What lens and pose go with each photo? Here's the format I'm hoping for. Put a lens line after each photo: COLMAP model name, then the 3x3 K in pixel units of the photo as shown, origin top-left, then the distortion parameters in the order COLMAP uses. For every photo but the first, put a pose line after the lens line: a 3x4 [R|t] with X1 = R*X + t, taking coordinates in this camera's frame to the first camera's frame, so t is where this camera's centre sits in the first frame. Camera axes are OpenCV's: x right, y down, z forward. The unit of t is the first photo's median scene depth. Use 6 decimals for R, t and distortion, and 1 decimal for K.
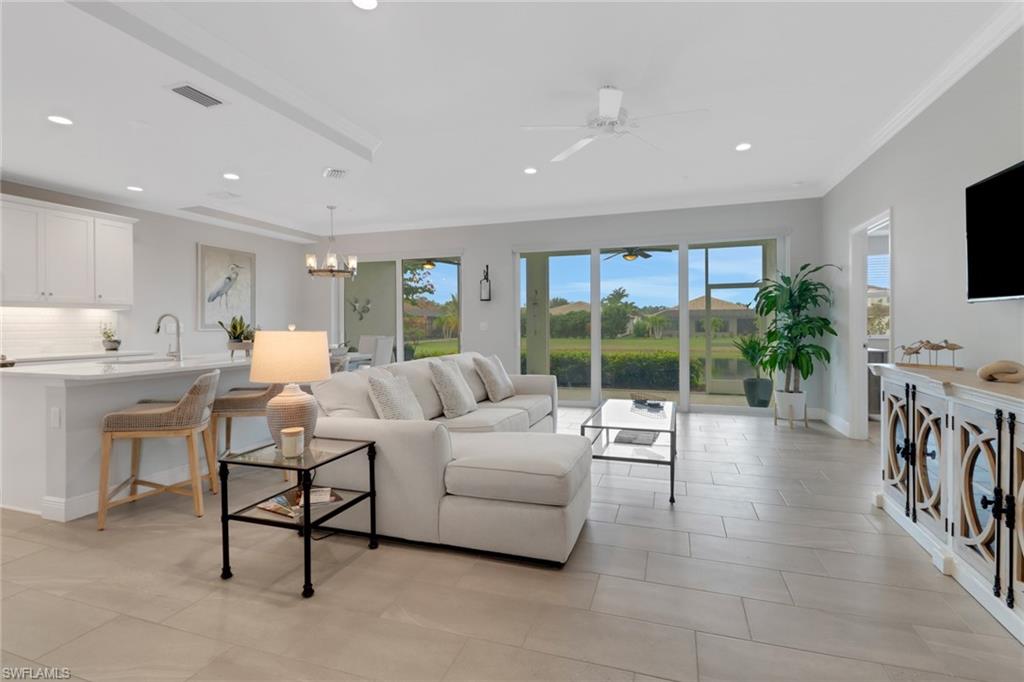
lens RADIAL K [[474.2, 0, 511.4], [0, 474.2, 325.5], [0, 0, 1]] dist [0.013579, -0.009930]
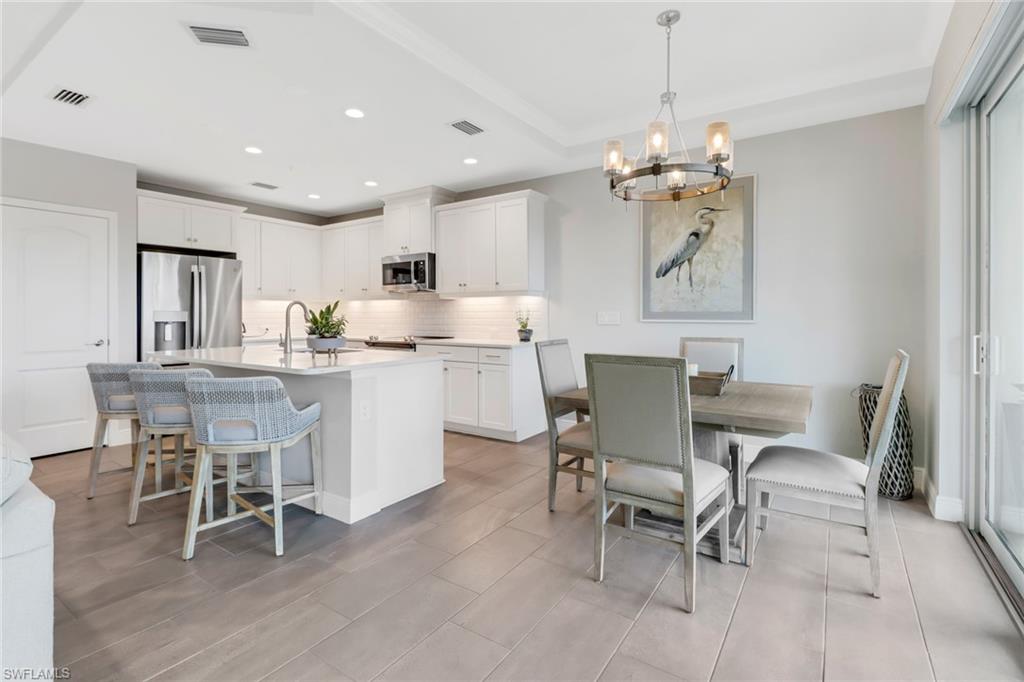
lens RADIAL K [[474.2, 0, 504.9], [0, 474.2, 316.3], [0, 0, 1]] dist [0.013579, -0.009930]
pose [[-0.284669, 0.006270, -0.958605, 0.038431], [-0.003095, 0.999967, 0.007460, -0.001173], [0.958621, 0.005090, -0.284640, 0.952391]]
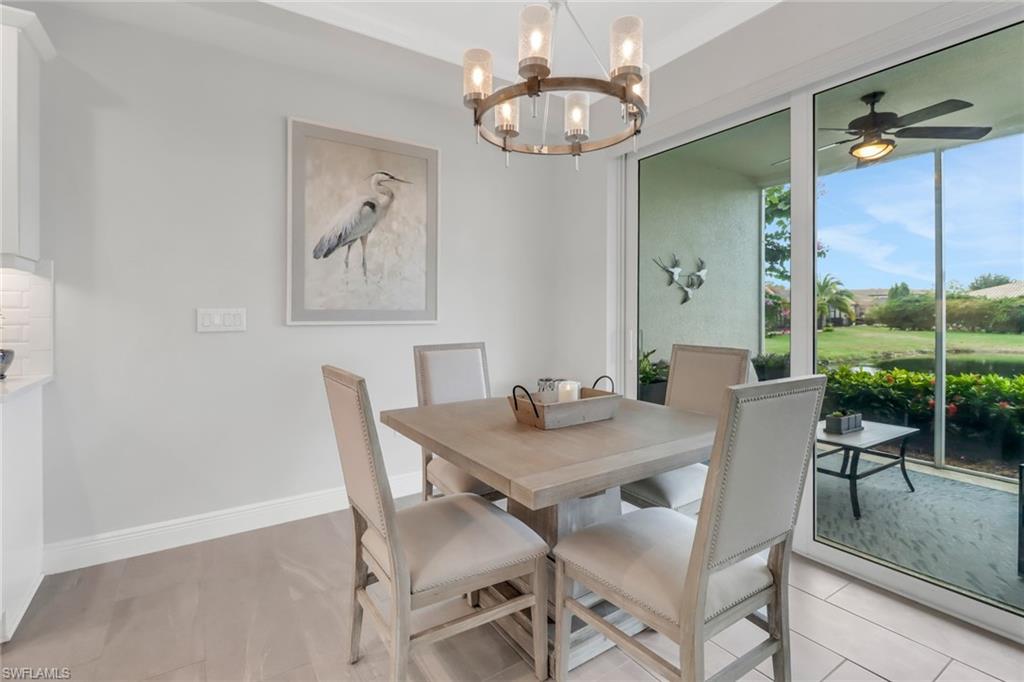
lens RADIAL K [[474.2, 0, 526.7], [0, 474.2, 315.4], [0, 0, 1]] dist [0.013579, -0.009930]
pose [[0.793140, 0.007830, -0.608989, -0.217866], [-0.004949, 0.999967, 0.006411, -0.001704], [0.609019, -0.002070, 0.793153, 0.750818]]
